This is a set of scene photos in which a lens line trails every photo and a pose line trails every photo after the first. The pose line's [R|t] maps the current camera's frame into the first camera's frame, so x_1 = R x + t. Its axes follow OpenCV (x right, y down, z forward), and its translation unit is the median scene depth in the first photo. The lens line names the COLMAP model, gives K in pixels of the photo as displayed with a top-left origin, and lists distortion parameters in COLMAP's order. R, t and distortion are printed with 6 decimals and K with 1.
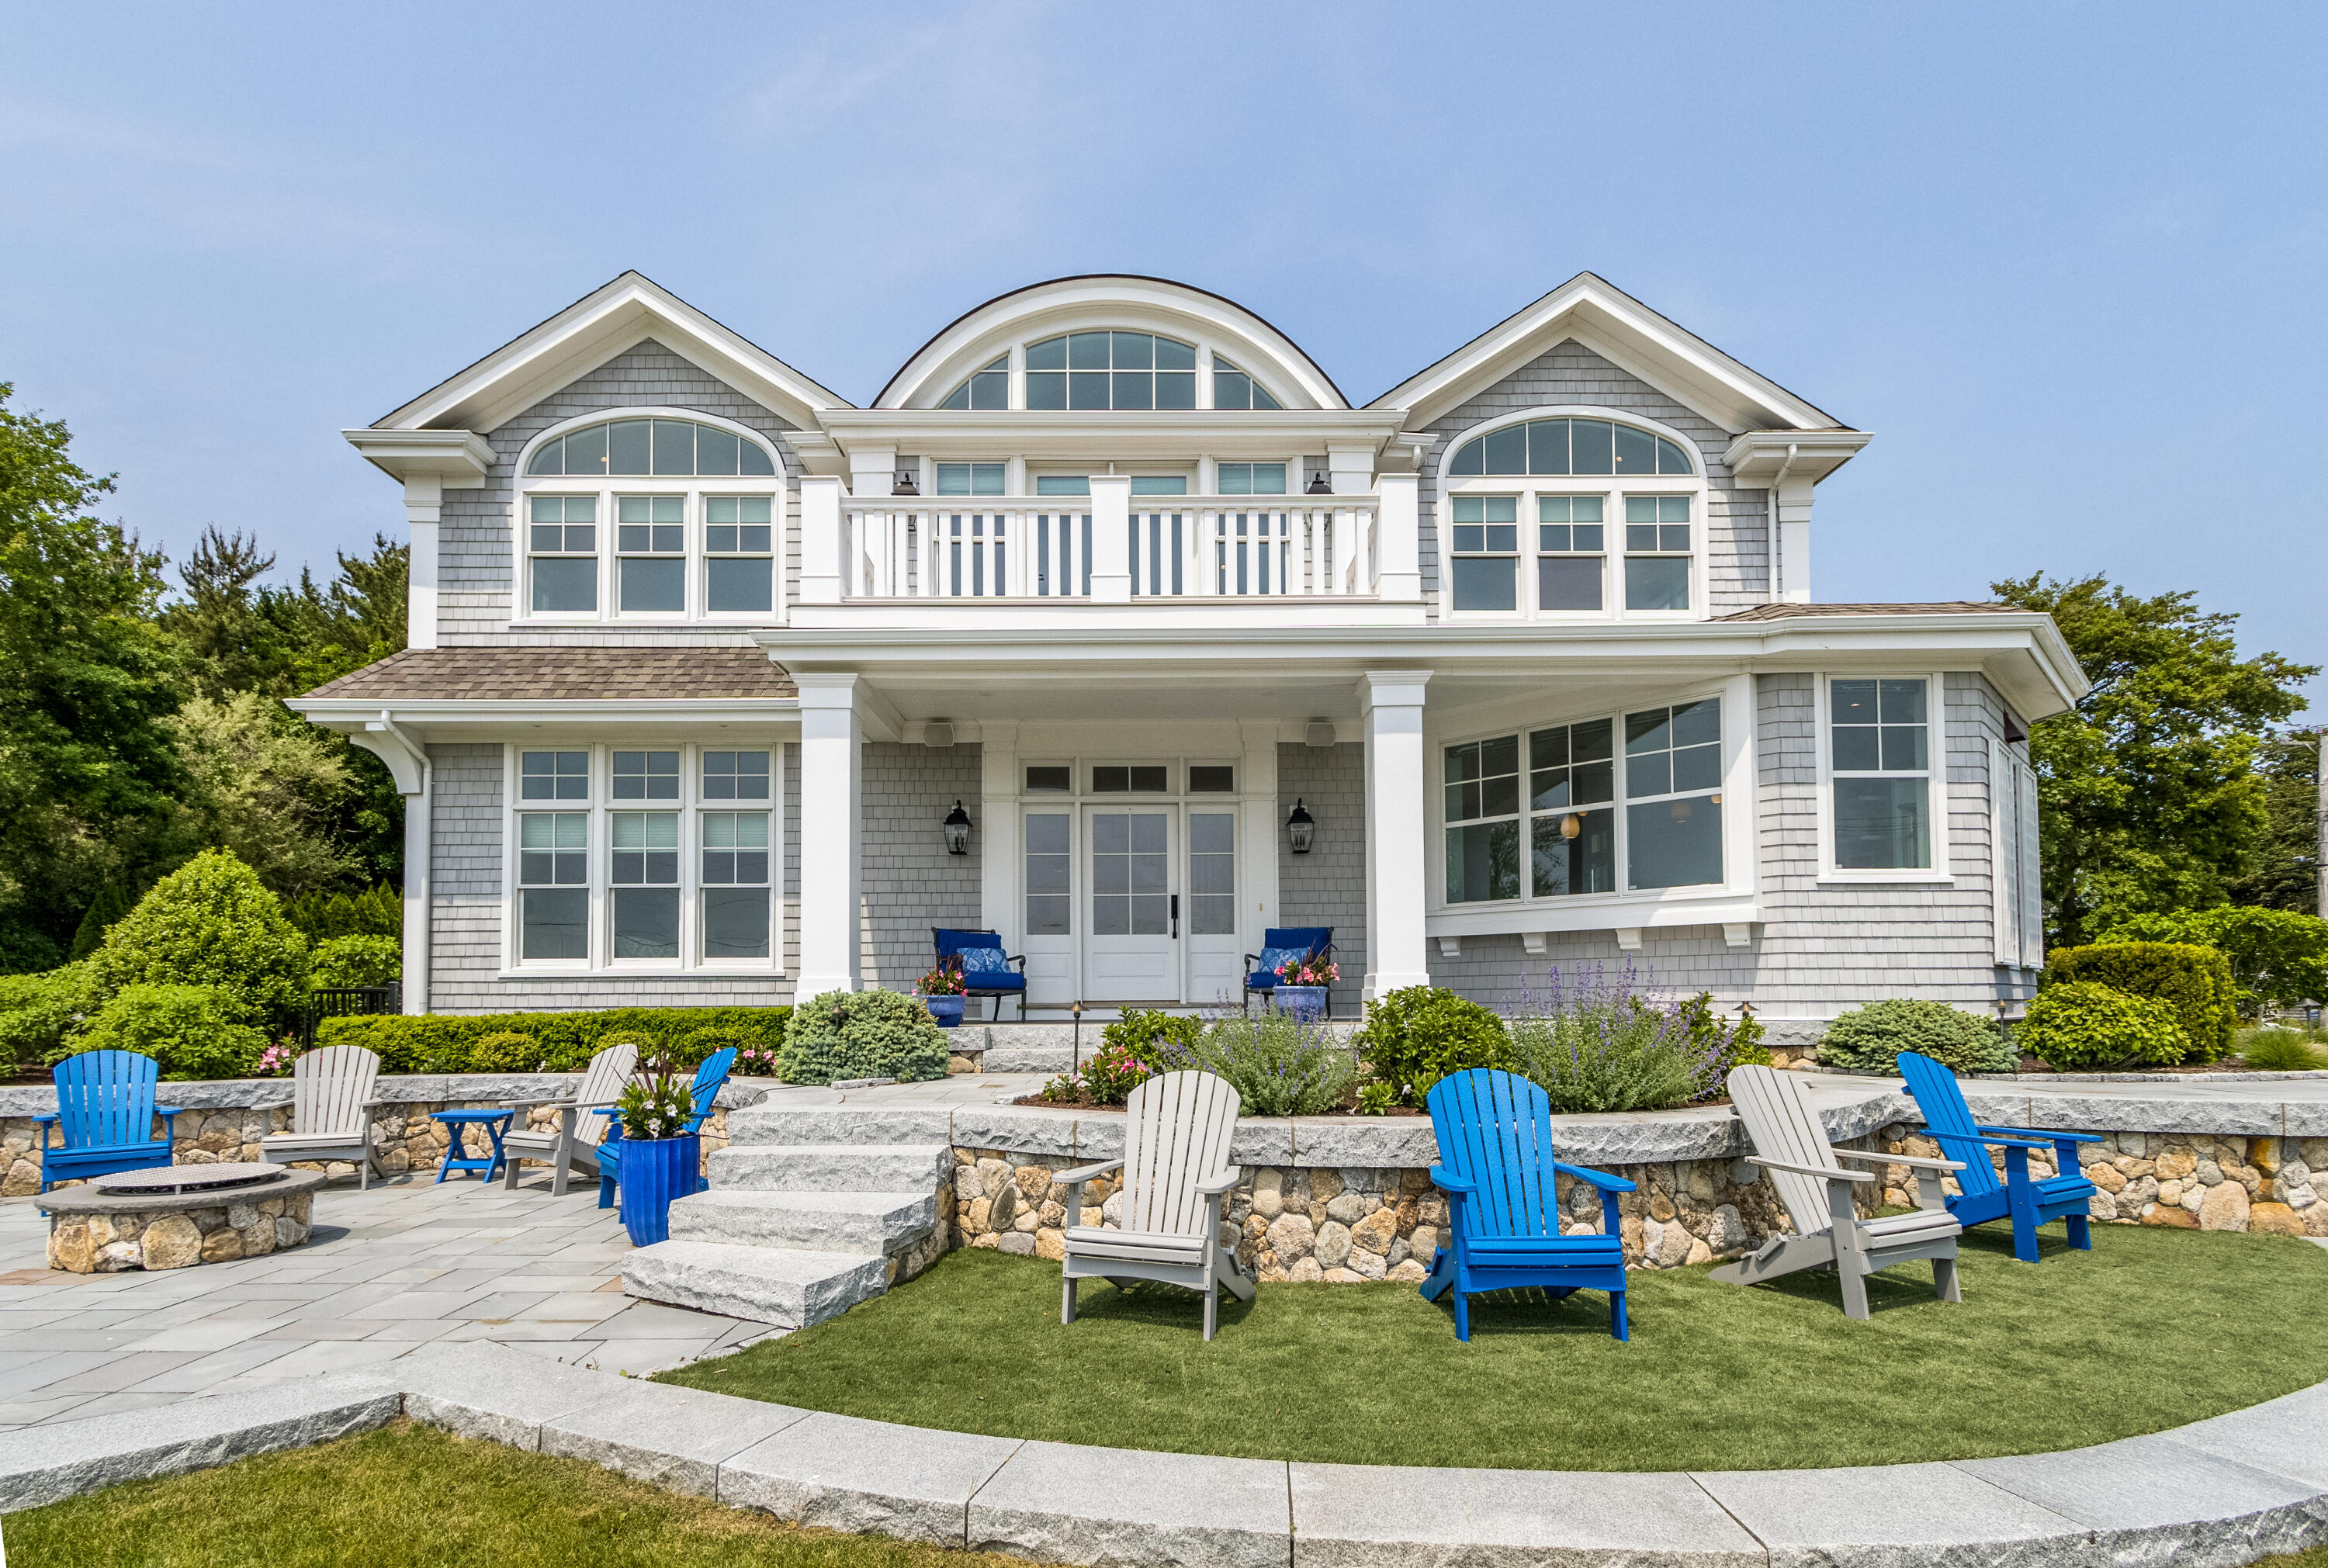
lens RADIAL K [[1191.2, 0, 1090.6], [0, 1191.2, 910.0], [0, 0, 1]] dist [0.007821, 0.000373]
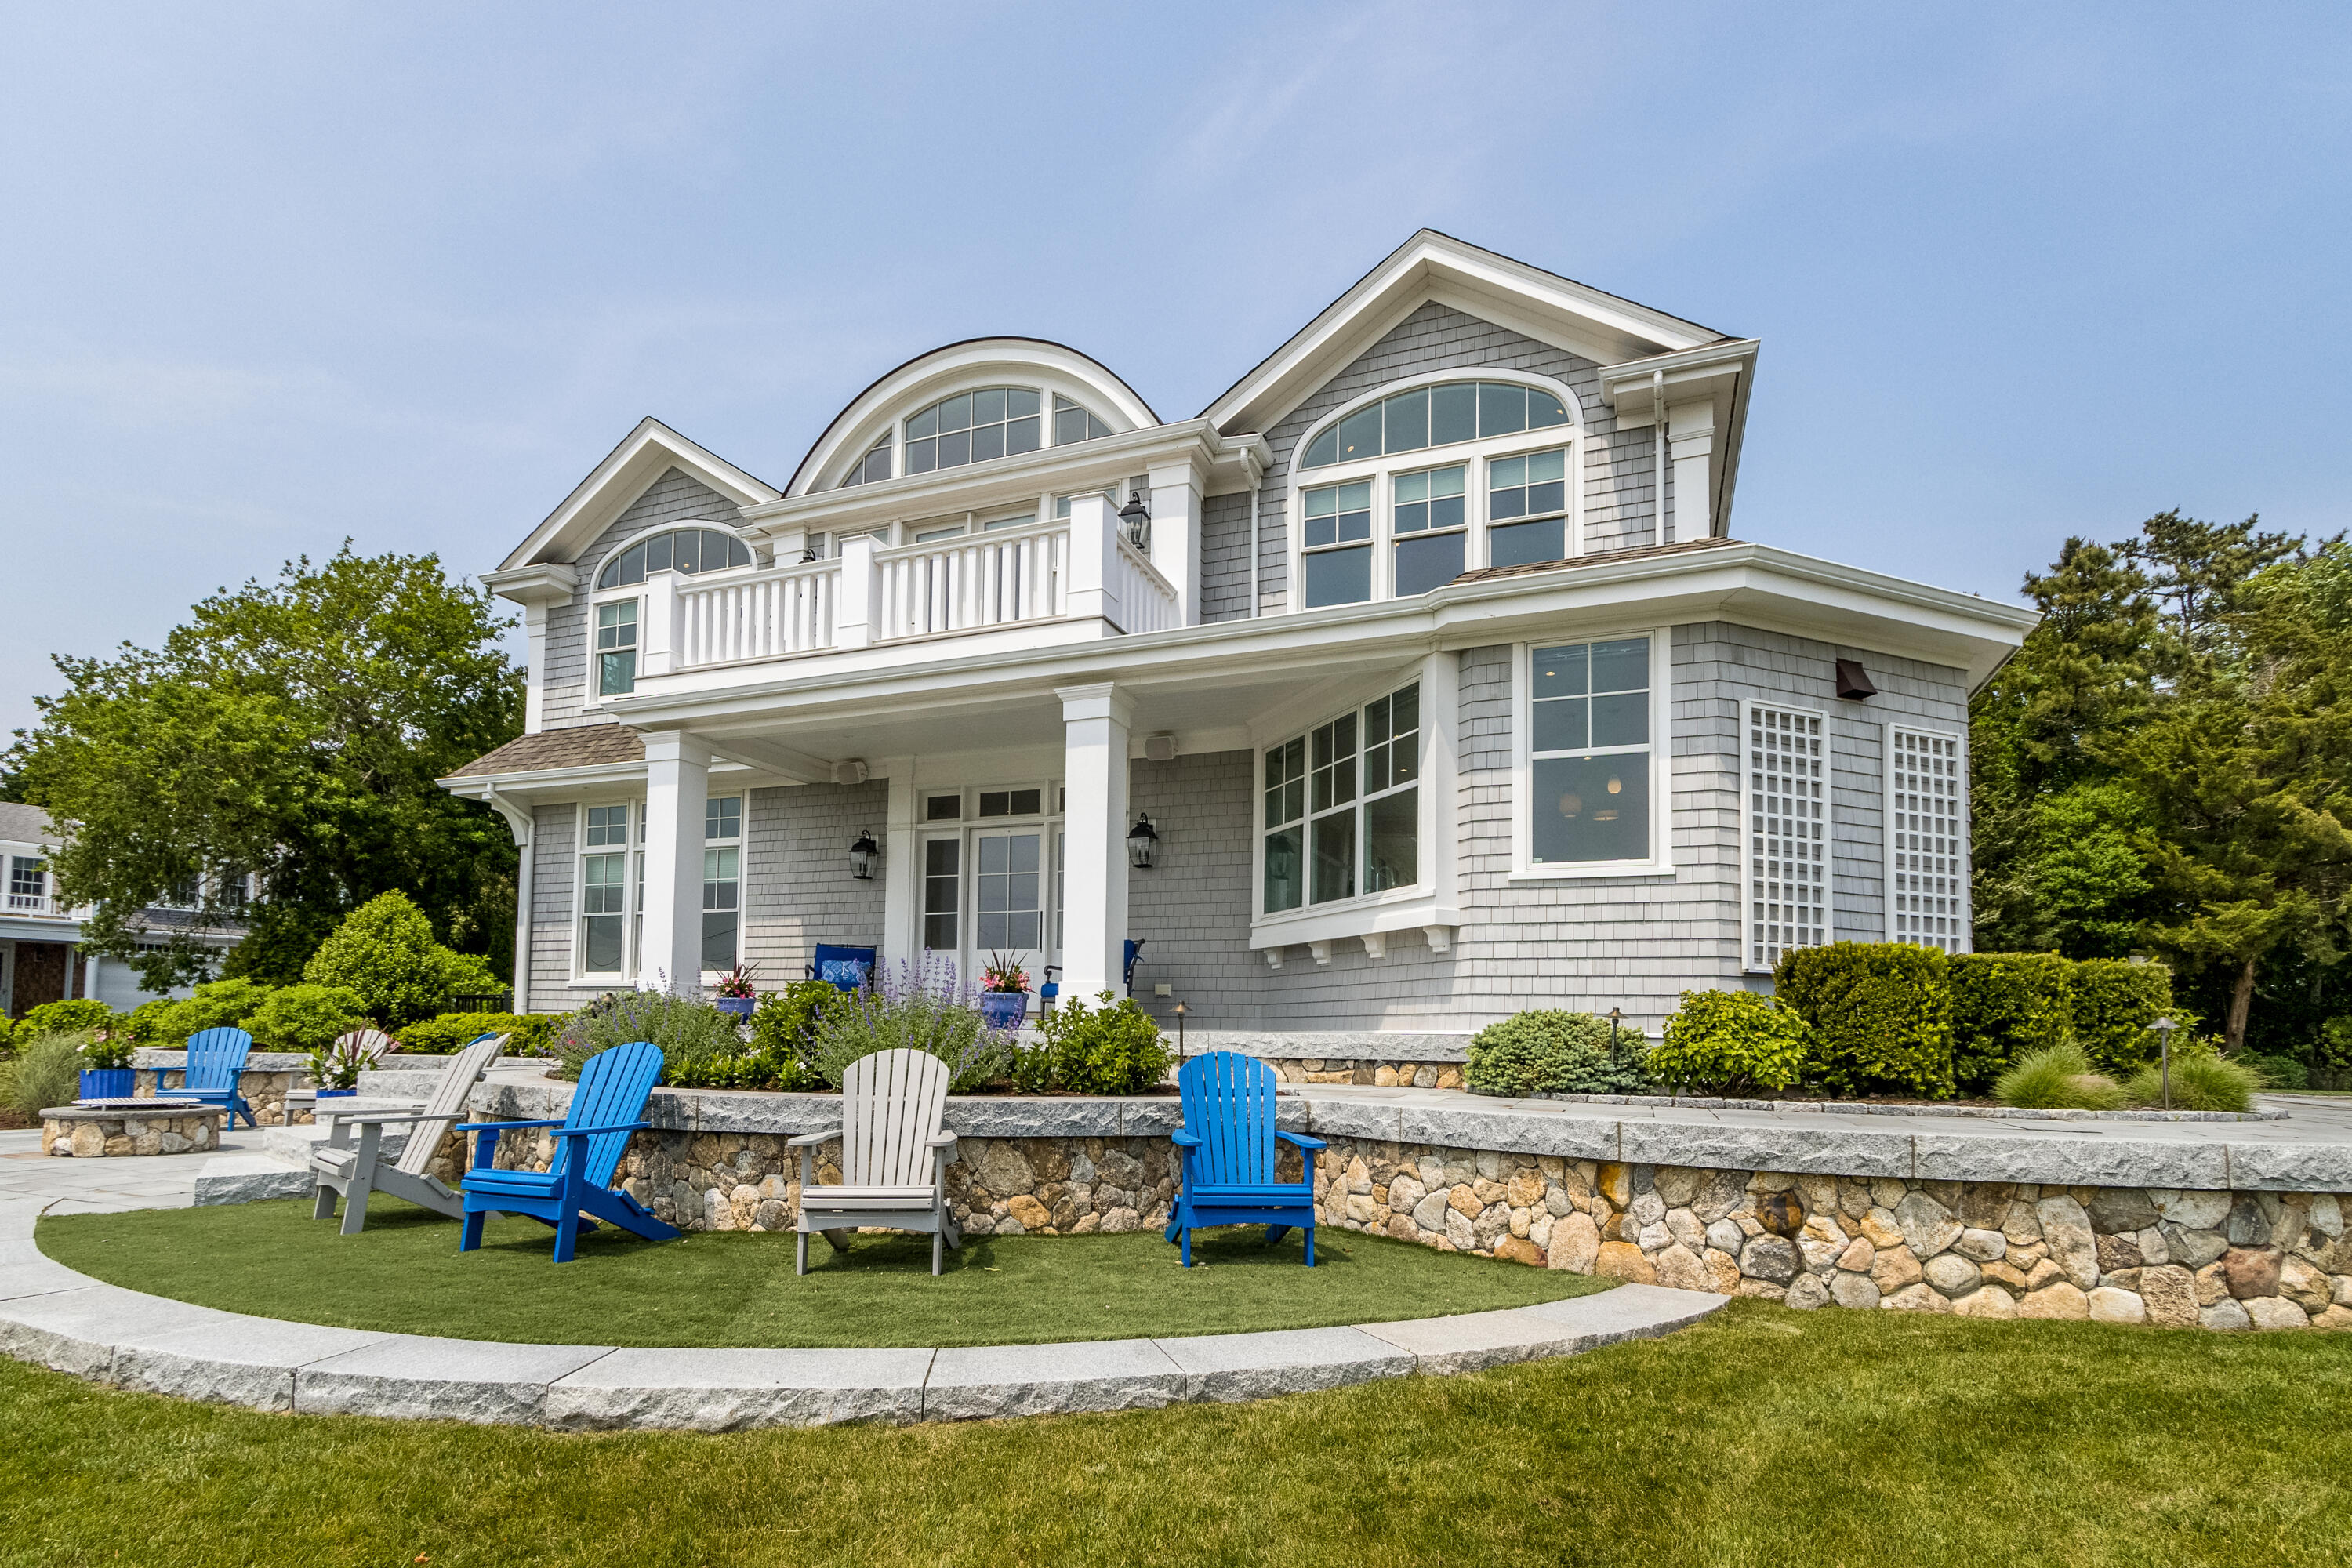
lens RADIAL K [[1201.7, 0, 1035.4], [0, 1201.7, 919.3], [0, 0, 1]] dist [0.006282, -0.000499]
pose [[0.912807, -0.016626, -0.408052, 0.581052], [0.008198, 0.999716, -0.022395, 0.021119], [0.408308, 0.017097, 0.912684, 0.039971]]
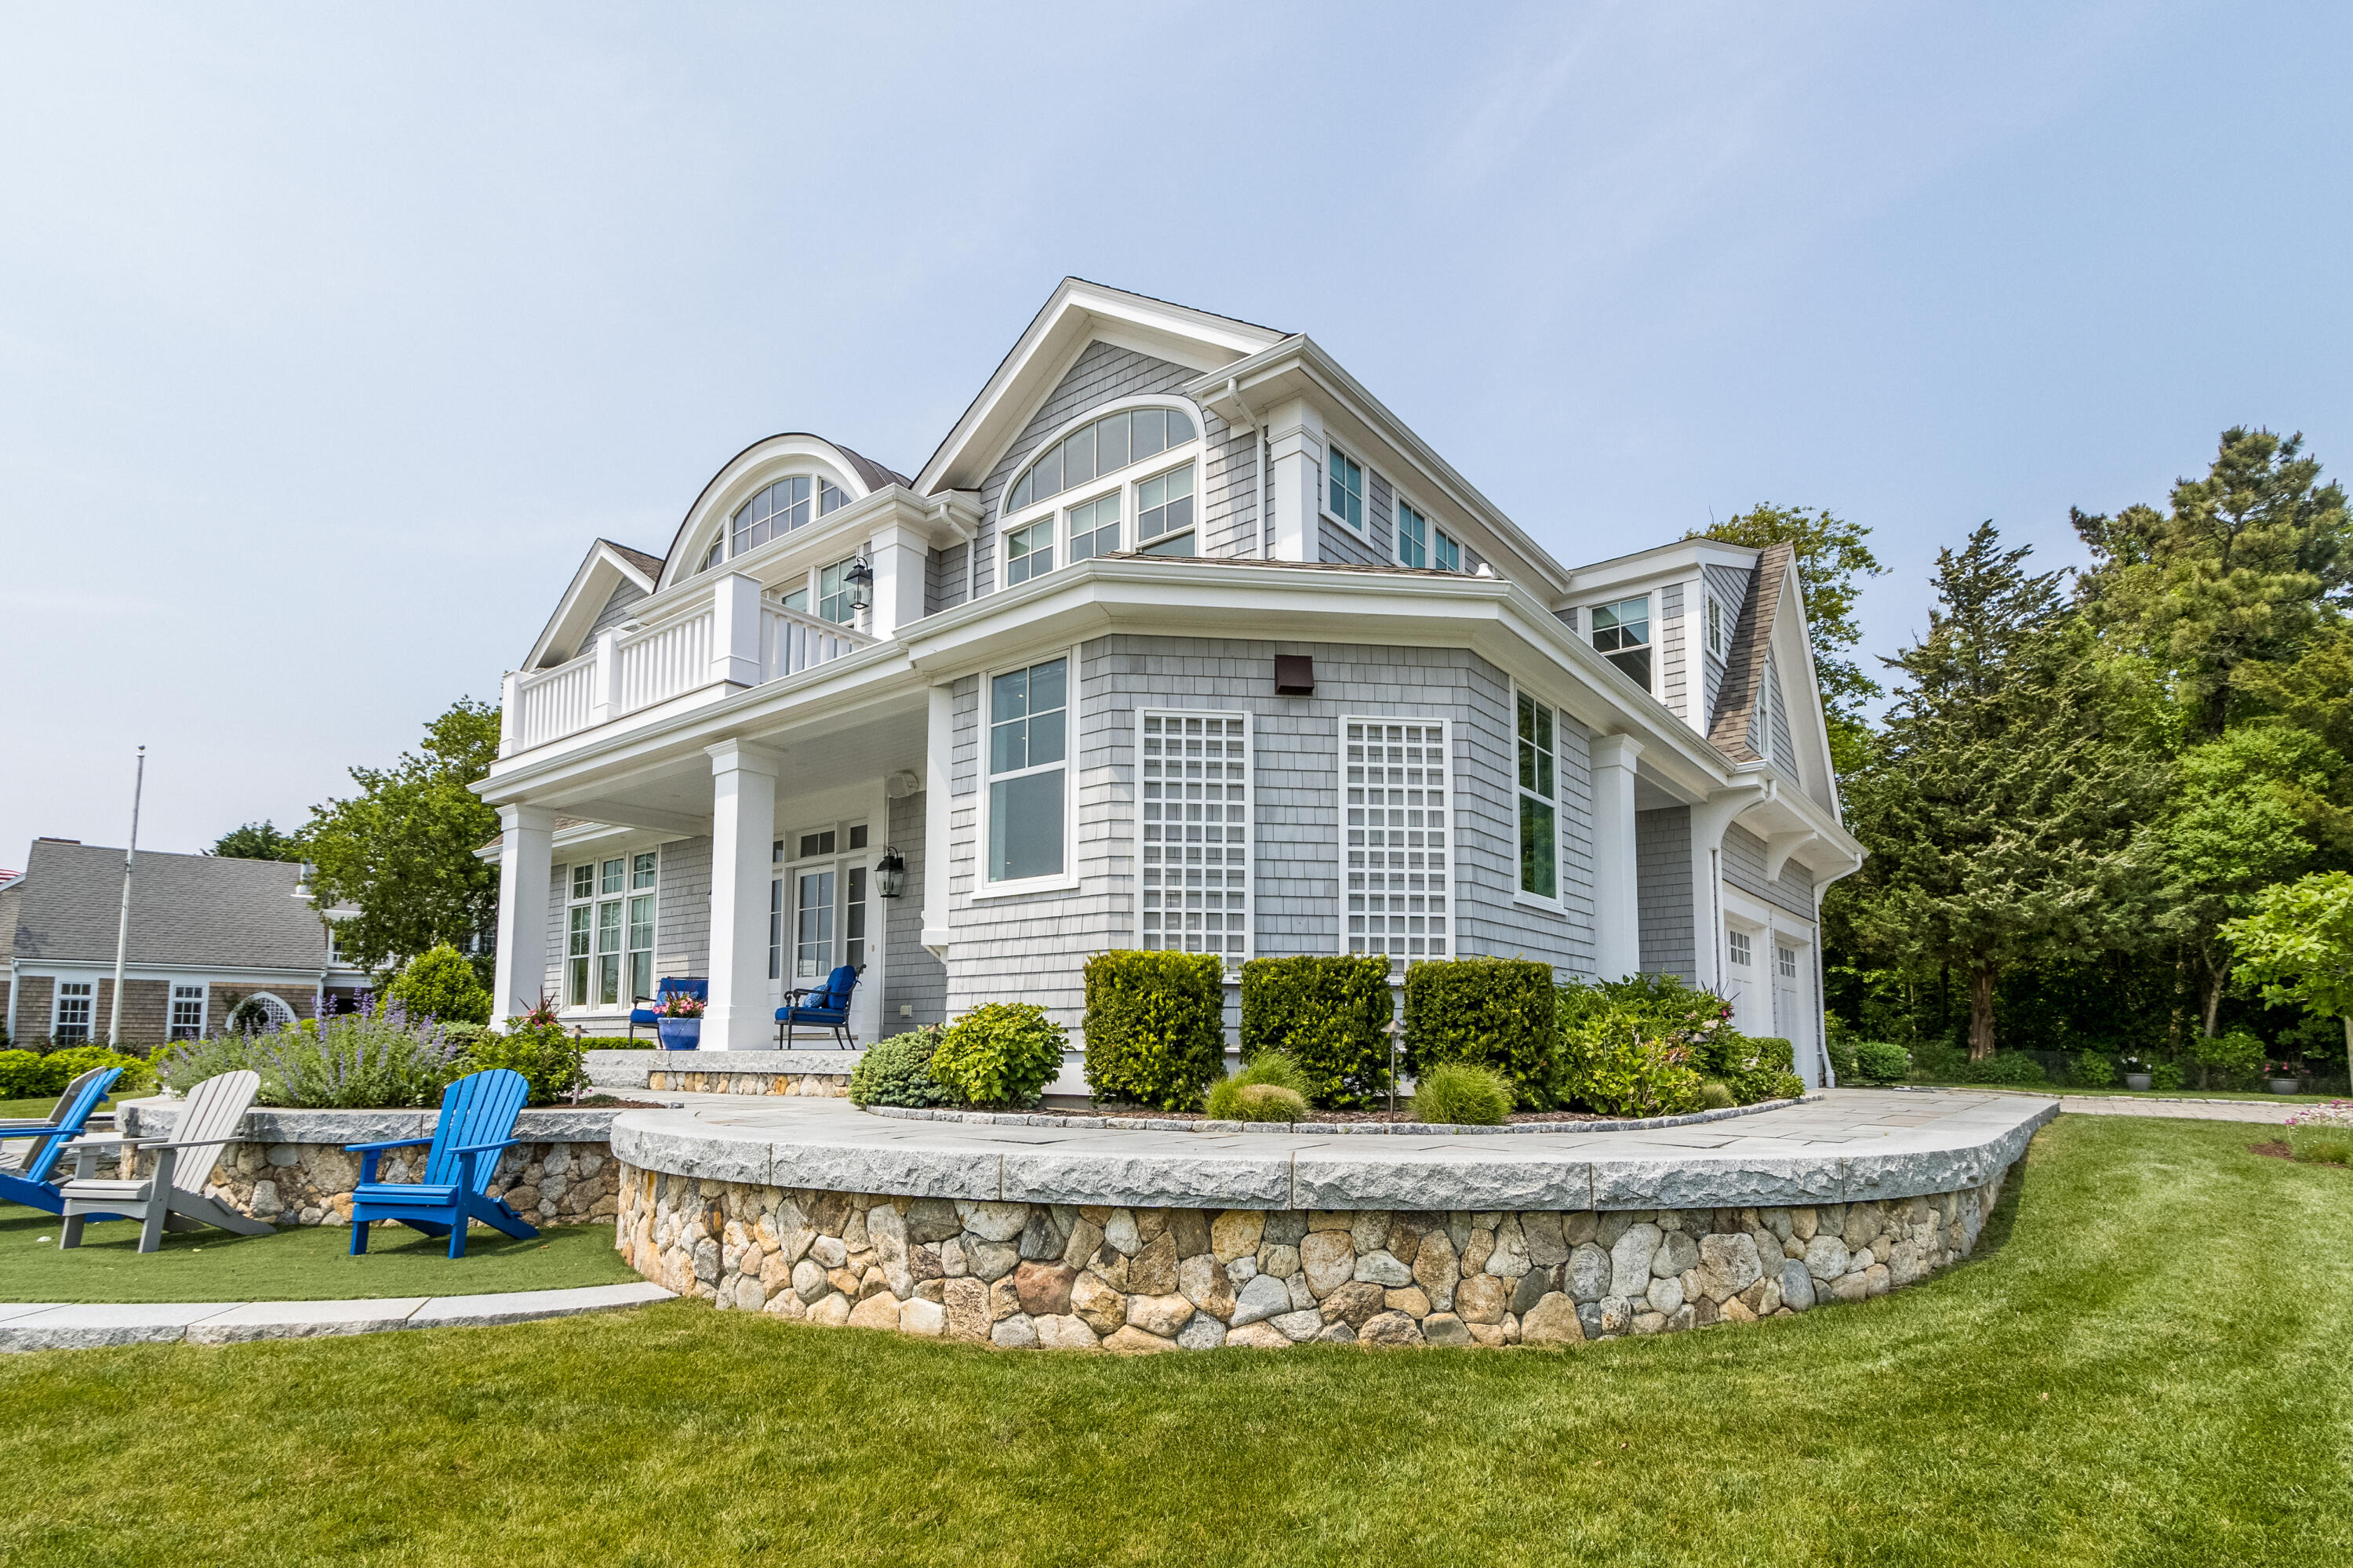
lens RADIAL K [[1154.2, 0, 1013.2], [0, 1154.2, 895.2], [0, 0, 1]] dist [0.004022, -0.000018]
pose [[0.761999, -0.077871, -0.642879, 1.073385], [0.042233, 0.996606, -0.070659, 0.033988], [0.646200, 0.026691, 0.762702, 0.307387]]
